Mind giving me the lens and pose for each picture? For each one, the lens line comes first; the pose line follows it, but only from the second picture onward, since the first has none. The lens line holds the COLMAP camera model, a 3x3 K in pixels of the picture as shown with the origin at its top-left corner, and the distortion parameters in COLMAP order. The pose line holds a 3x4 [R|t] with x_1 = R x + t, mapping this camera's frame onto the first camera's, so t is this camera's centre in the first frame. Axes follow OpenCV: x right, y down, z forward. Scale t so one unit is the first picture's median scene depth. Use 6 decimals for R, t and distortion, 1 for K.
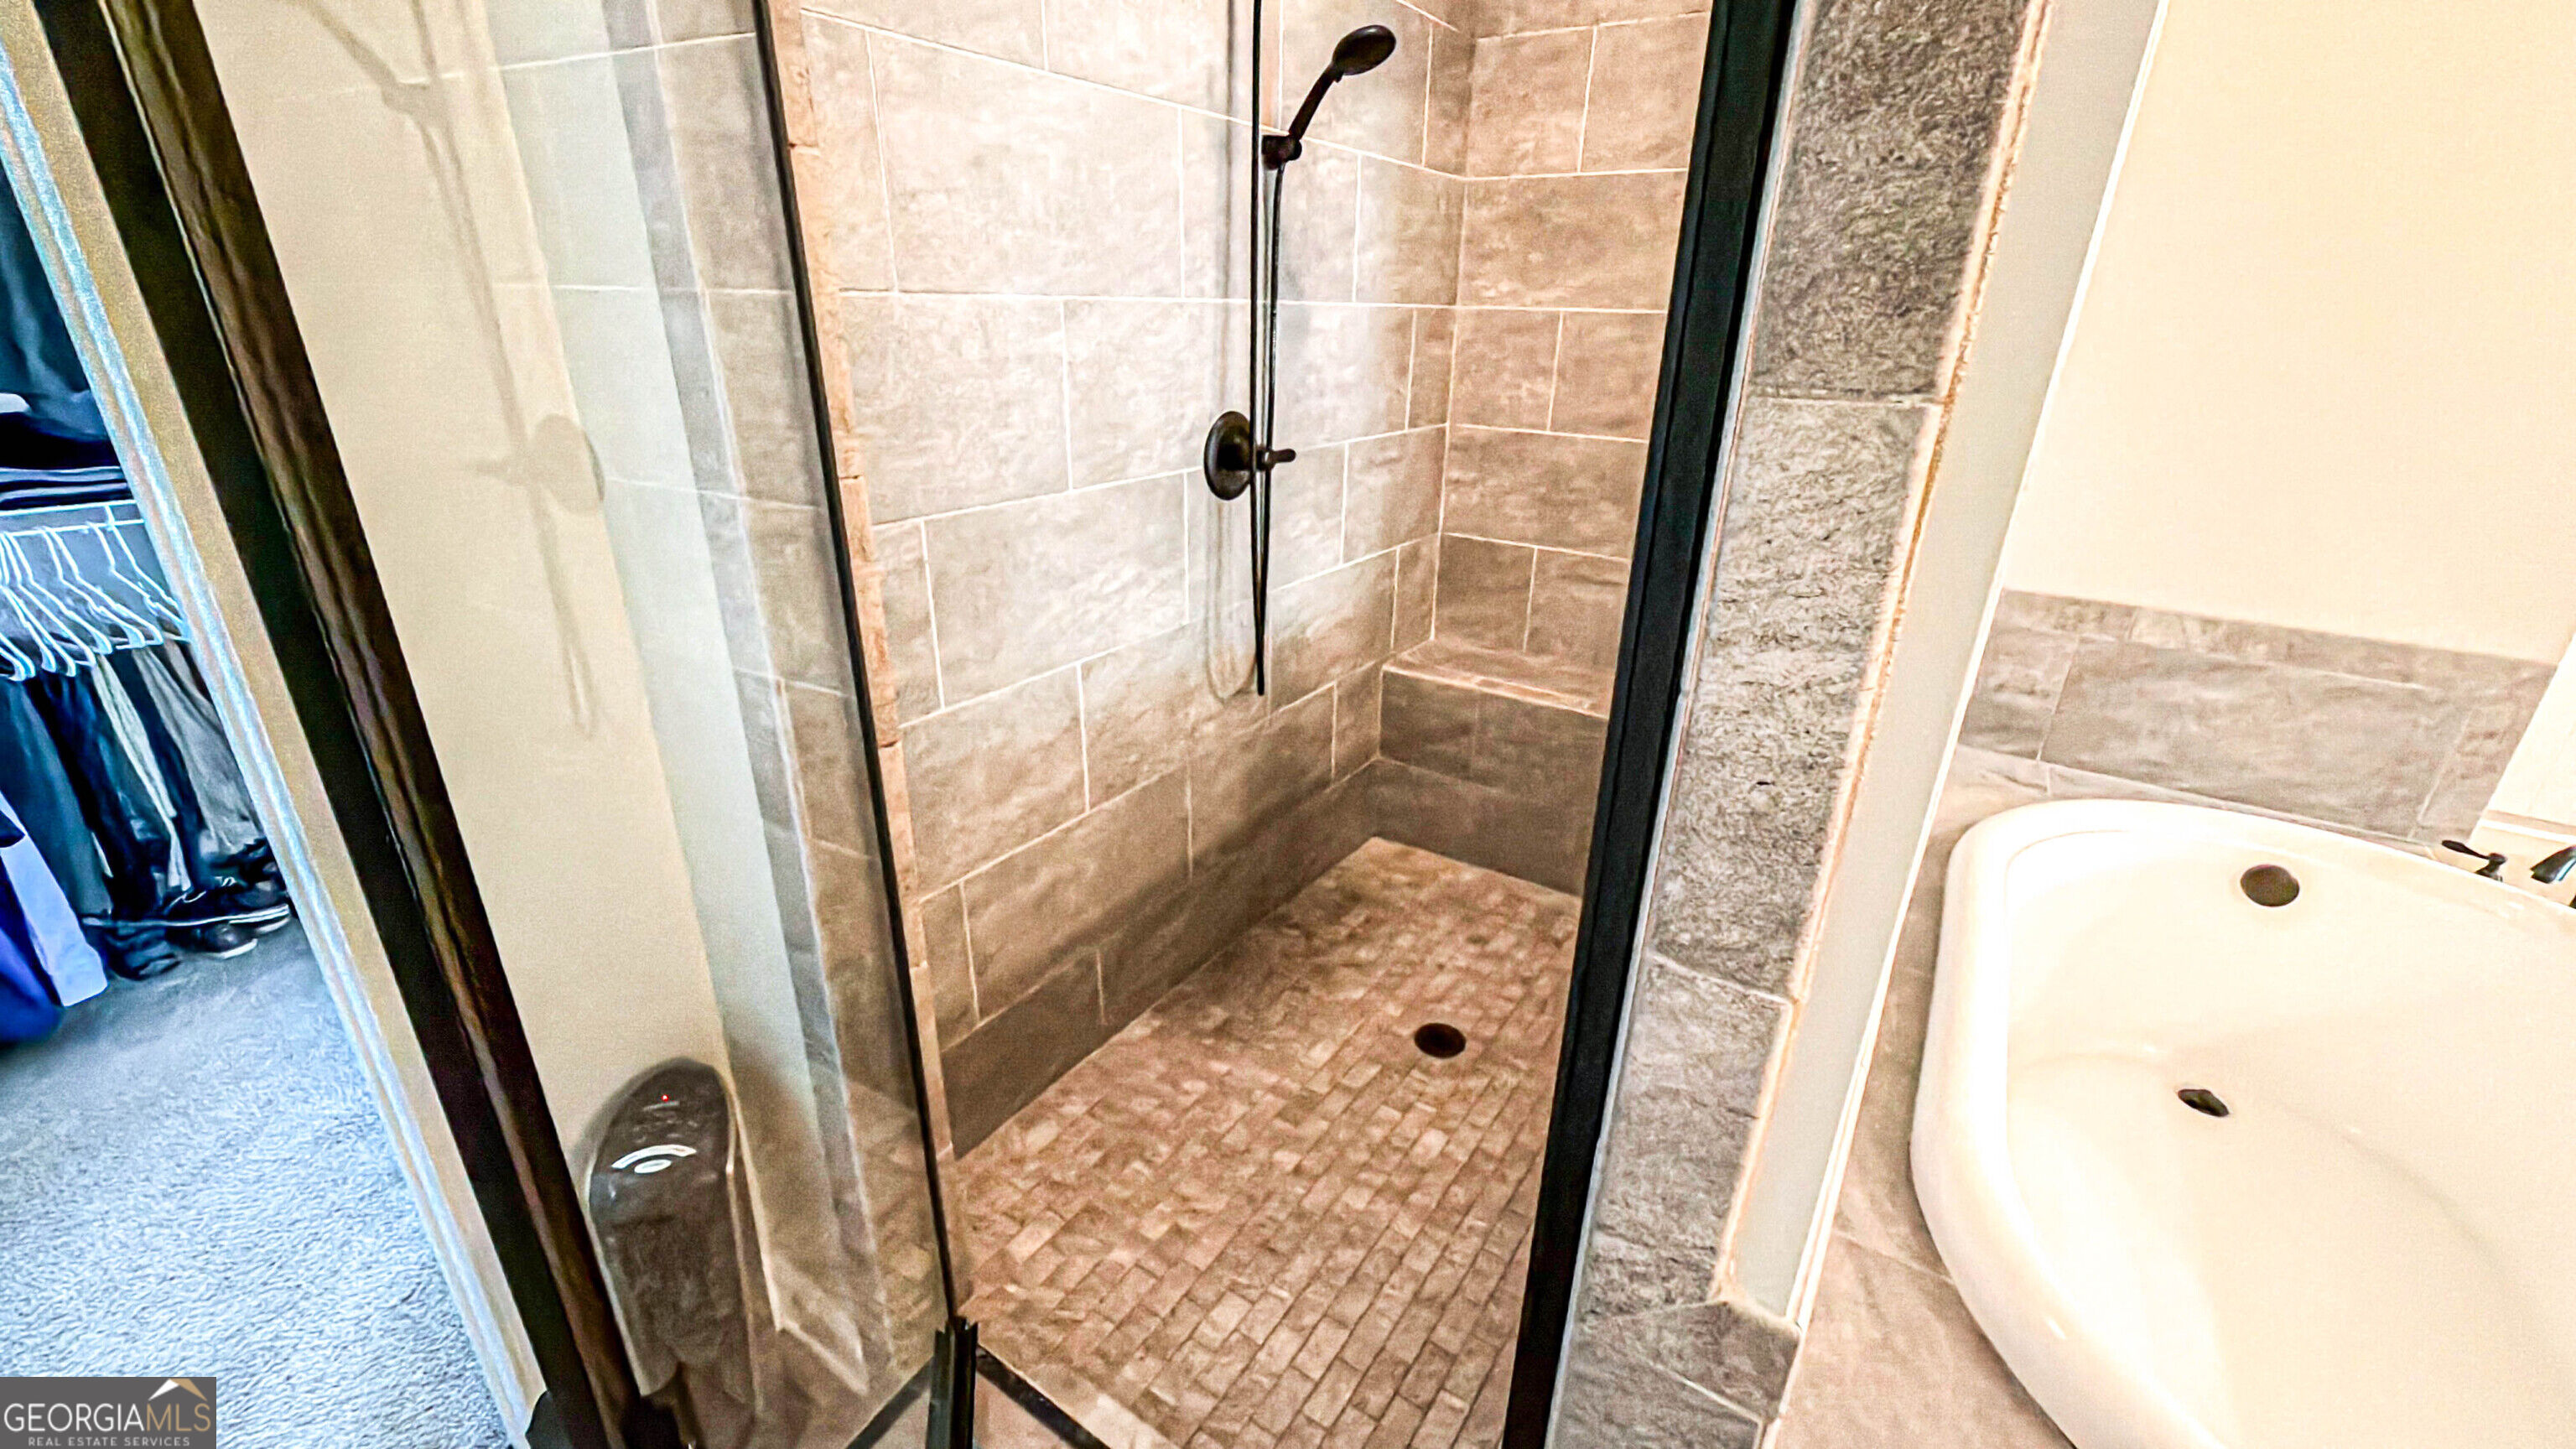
lens RADIAL K [[1027.7, 0, 1285.0], [0, 1027.7, 730.6], [0, 0, 1]] dist [0.000532, -0.000045]
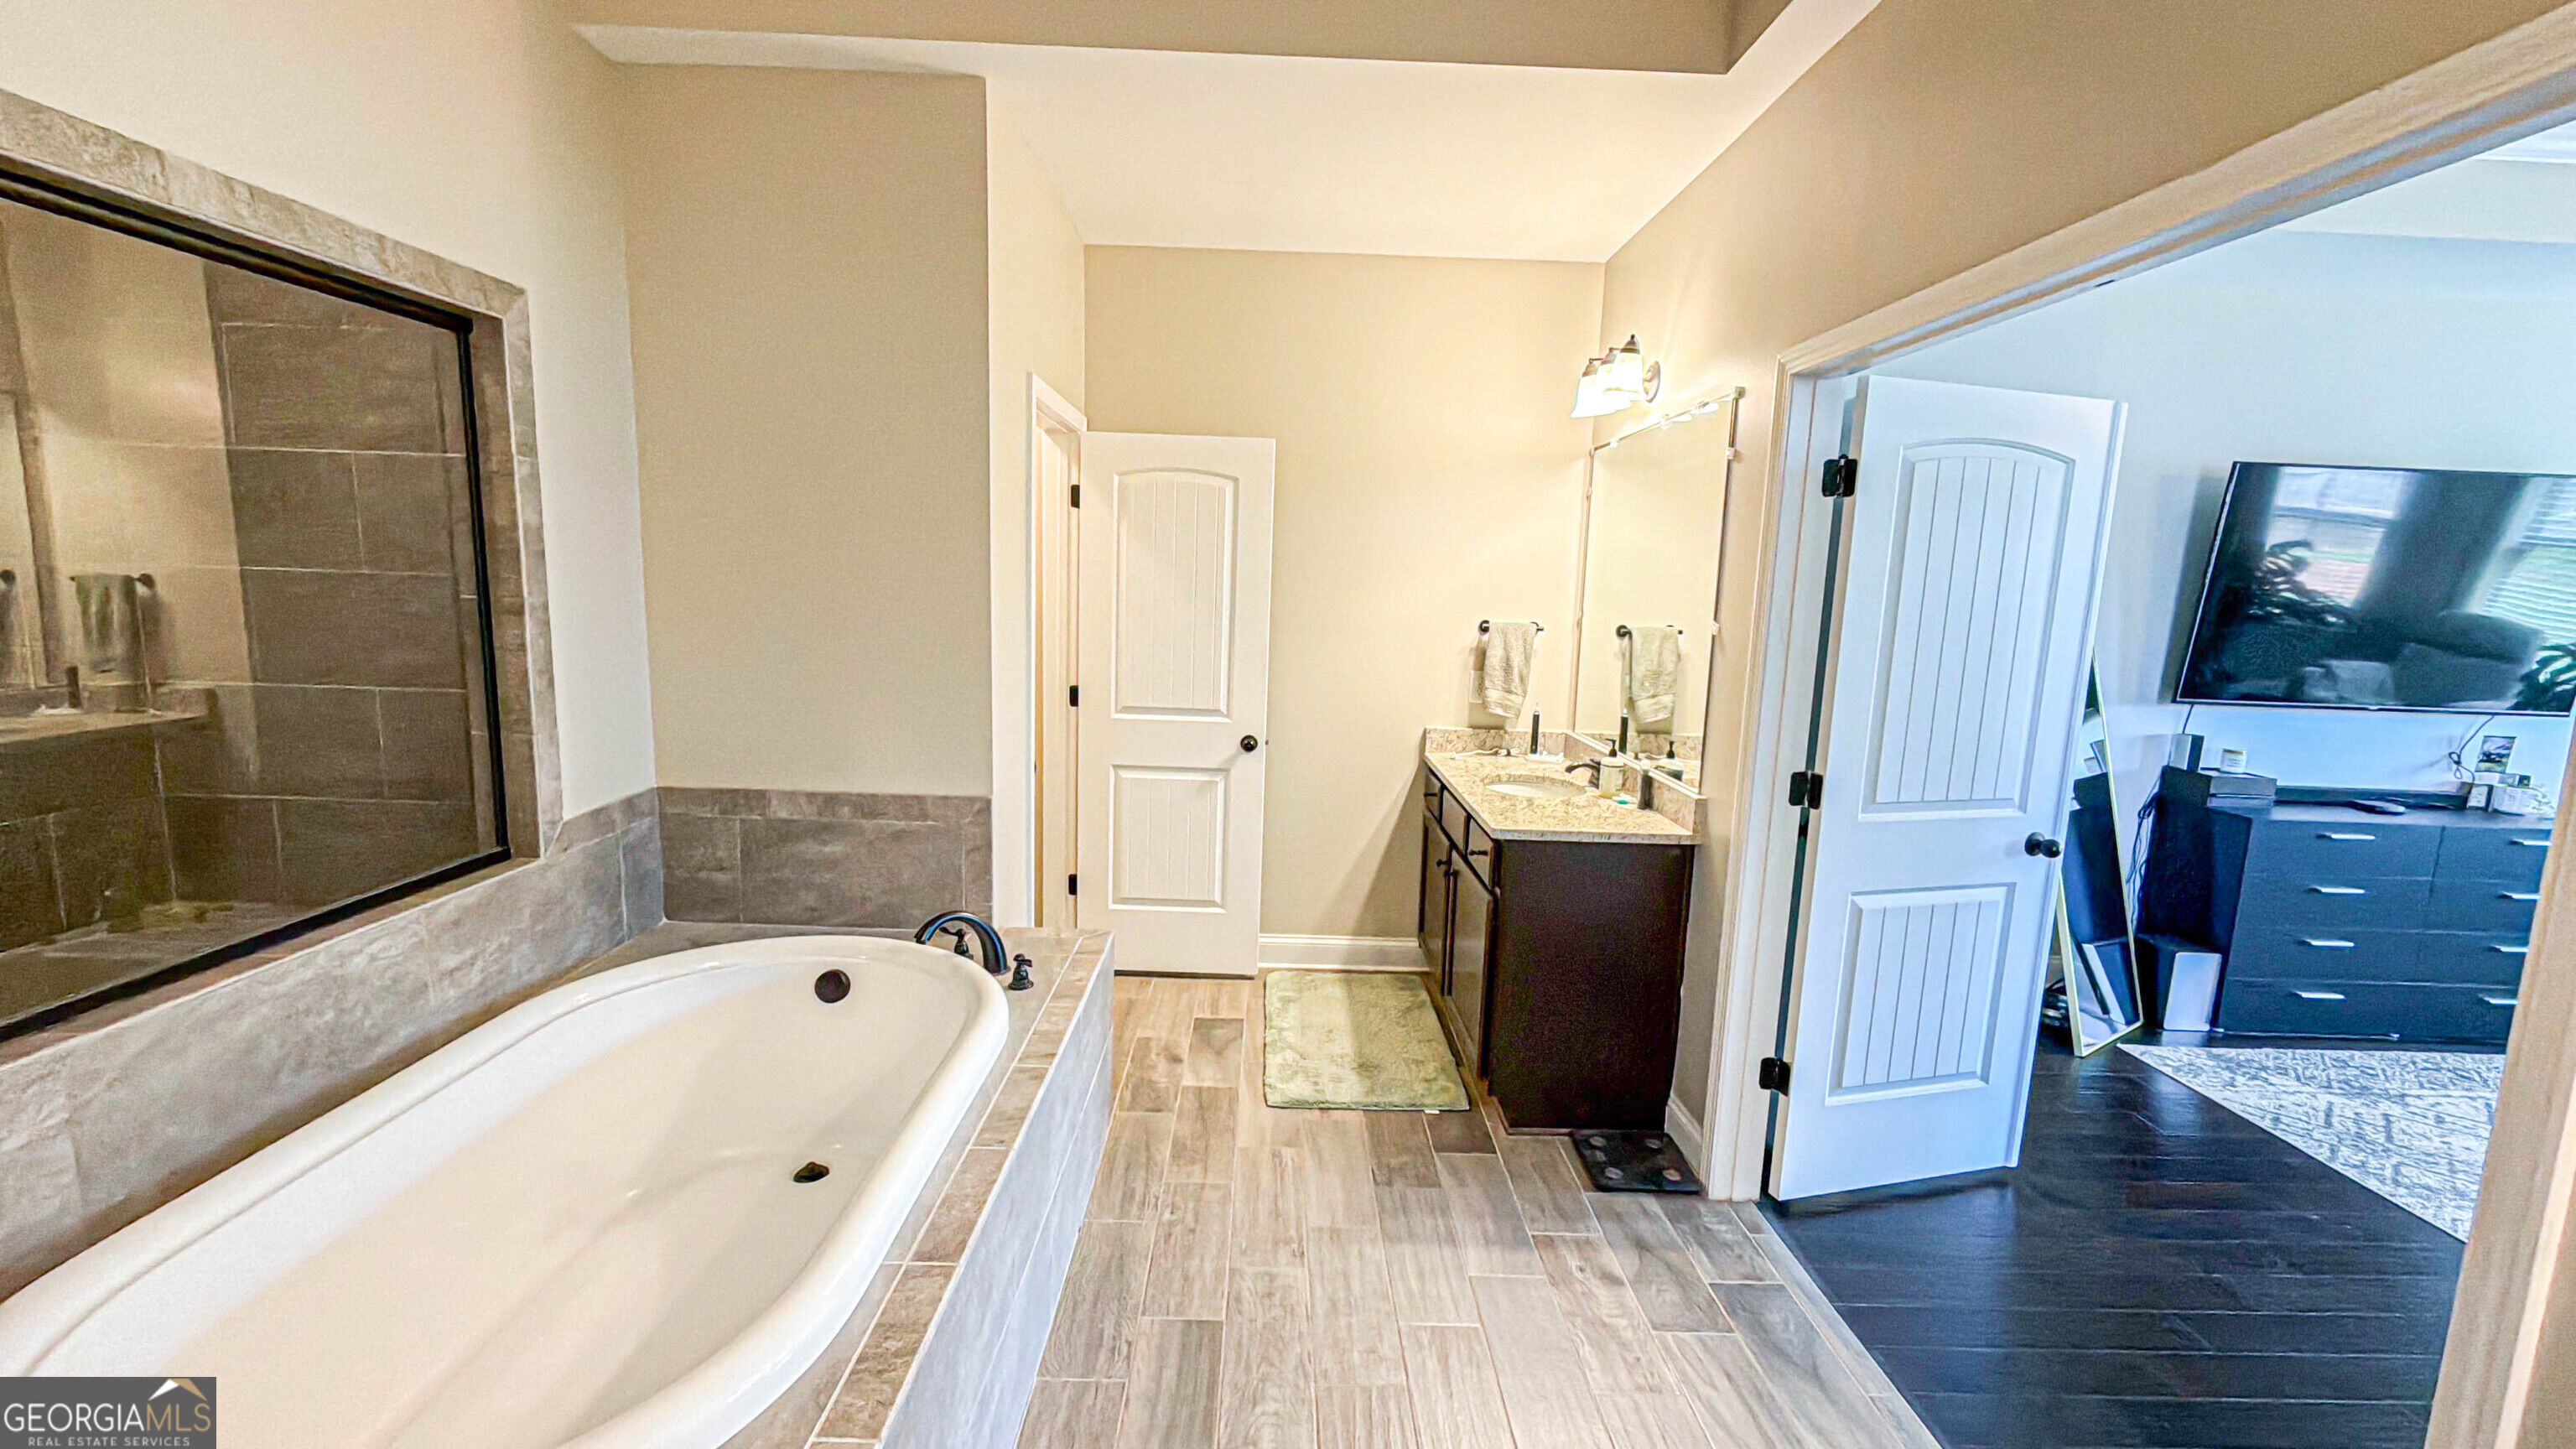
lens RADIAL K [[1027.7, 0, 1281.5], [0, 1027.7, 731.3], [0, 0, 1]] dist [0.000532, -0.000045]
pose [[0.824958, -0.078140, 0.559766, 0.760679], [0.204854, 0.964392, -0.167281, 0.183499], [-0.526763, 0.252670, 0.811590, -0.475925]]
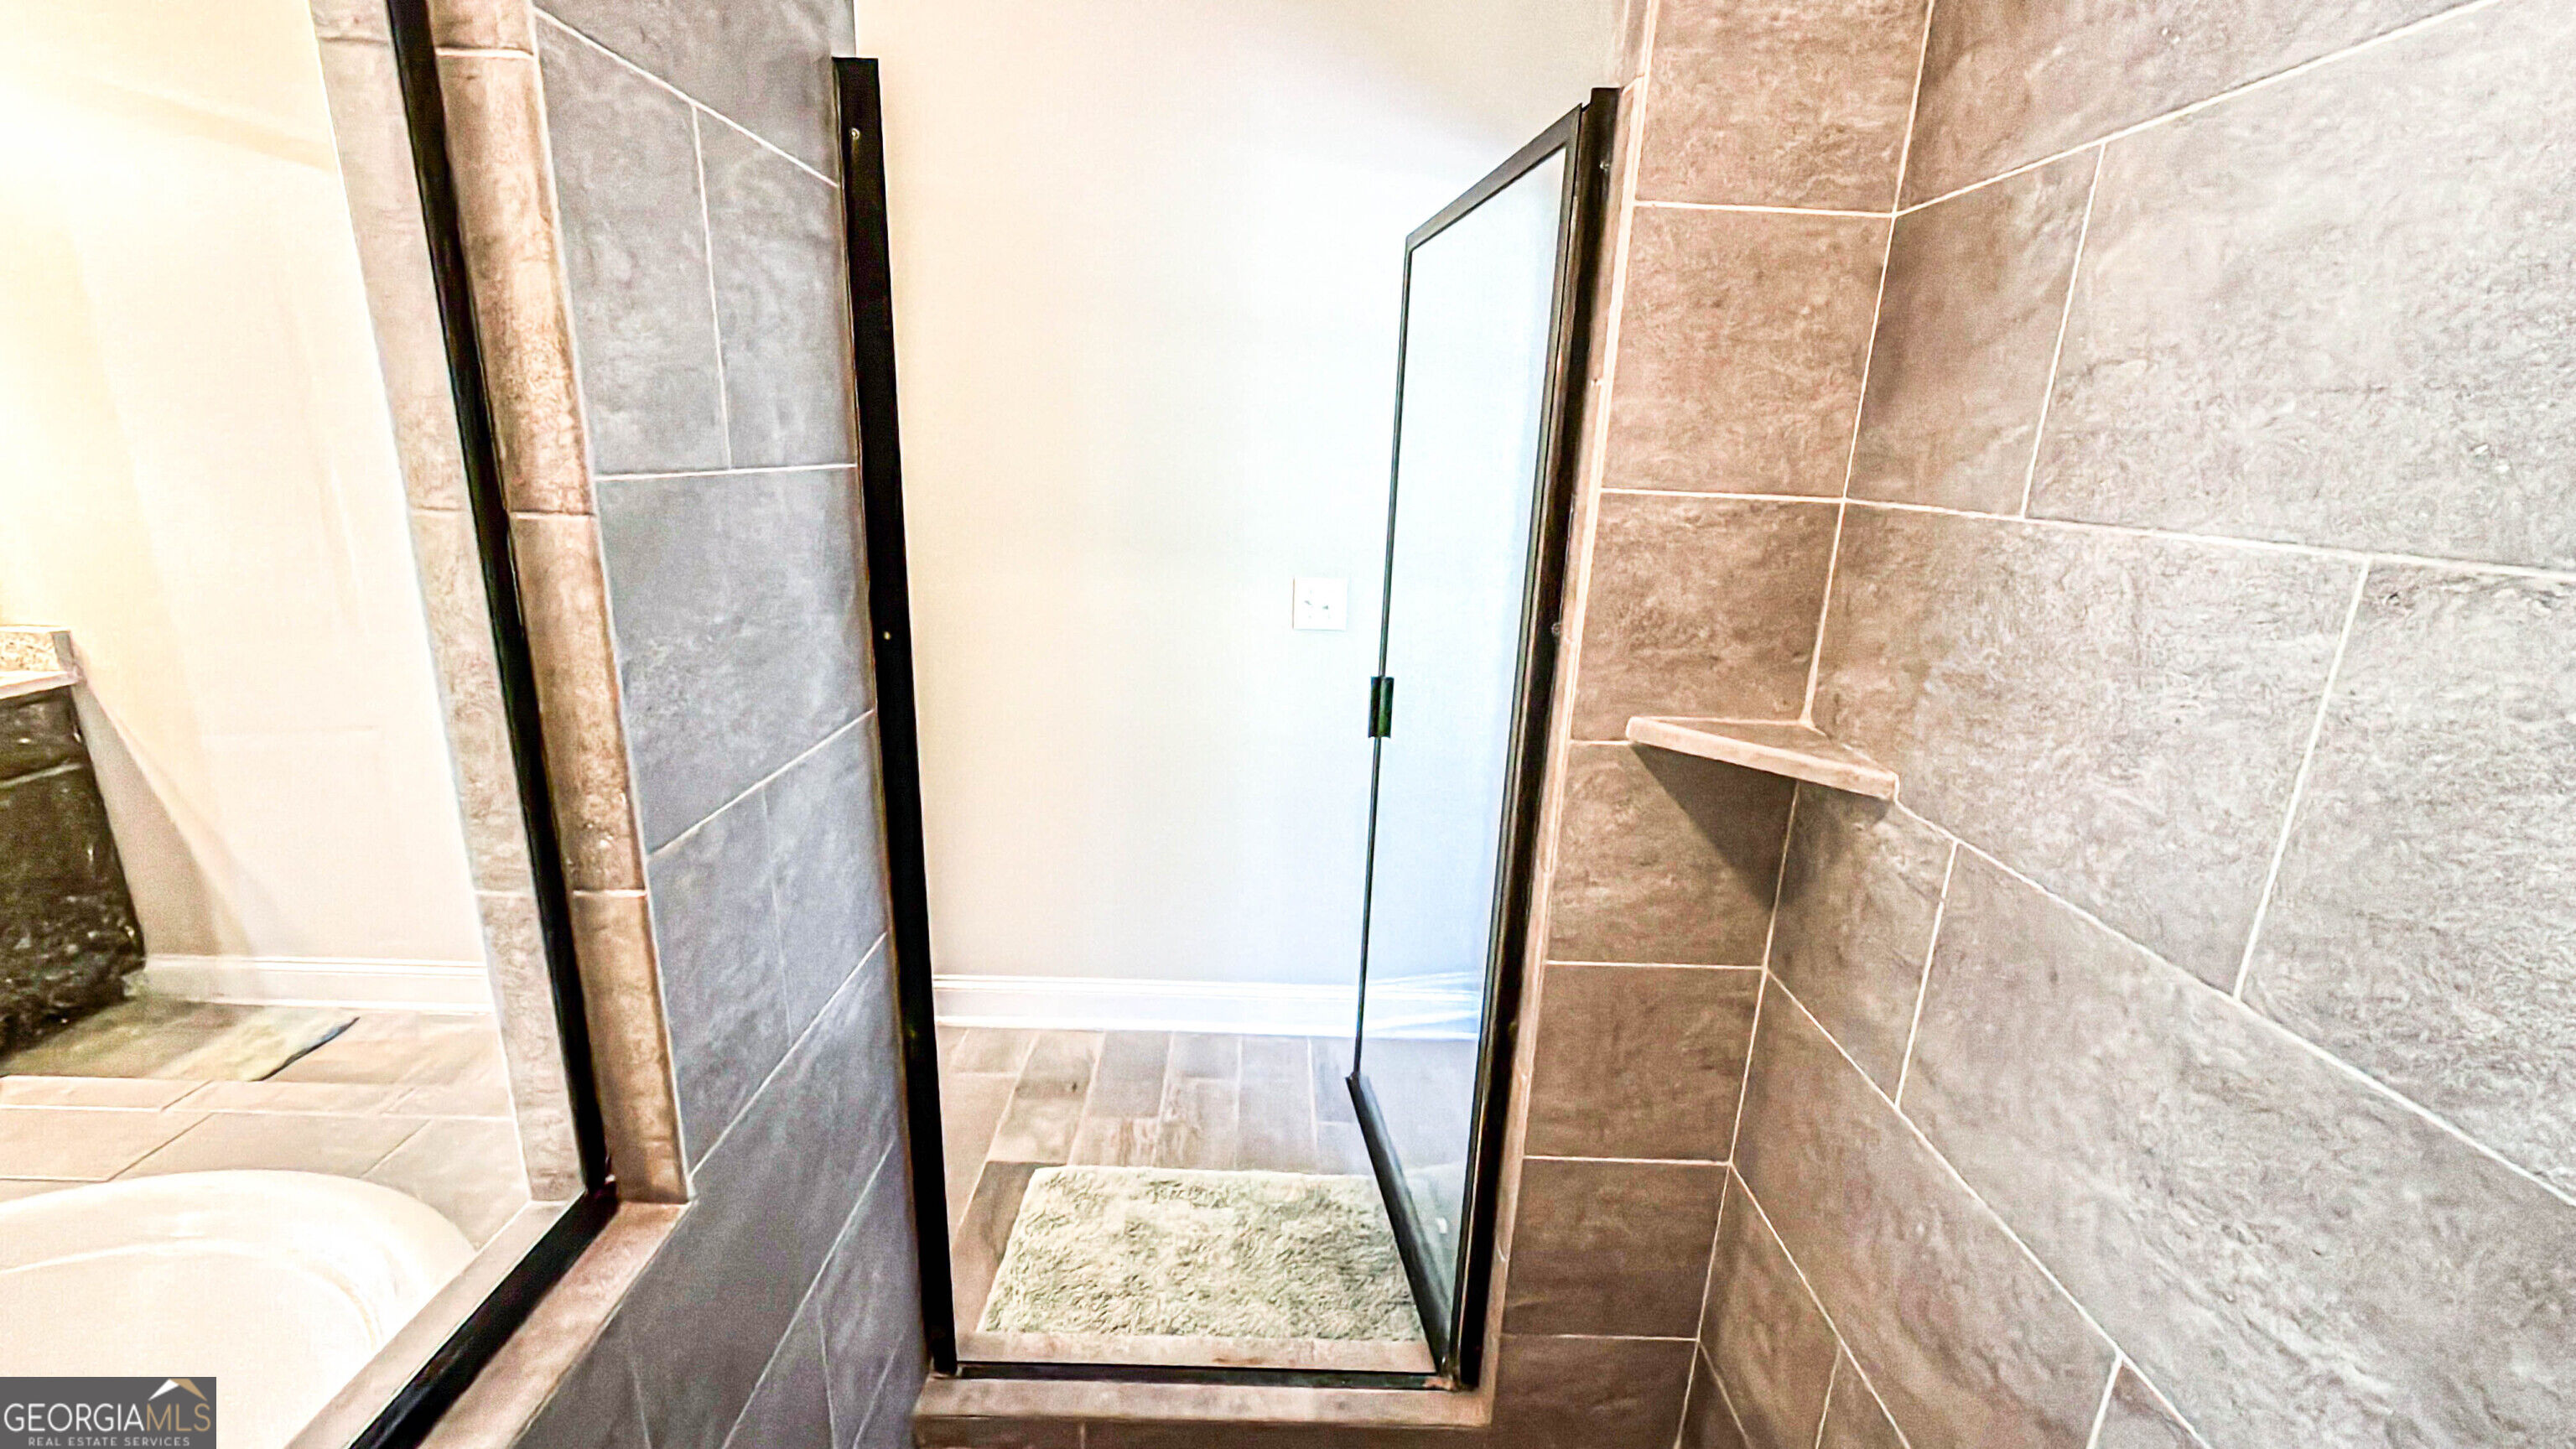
lens RADIAL K [[1027.7, 0, 1285.7], [0, 1027.7, 721.1], [0, 0, 1]] dist [0.000532, -0.000045]
pose [[-0.822655, 0.104501, -0.558855, 0.297994], [-0.263272, 0.801203, 0.537365, -0.420379], [0.503911, 0.589197, -0.631601, 0.957440]]
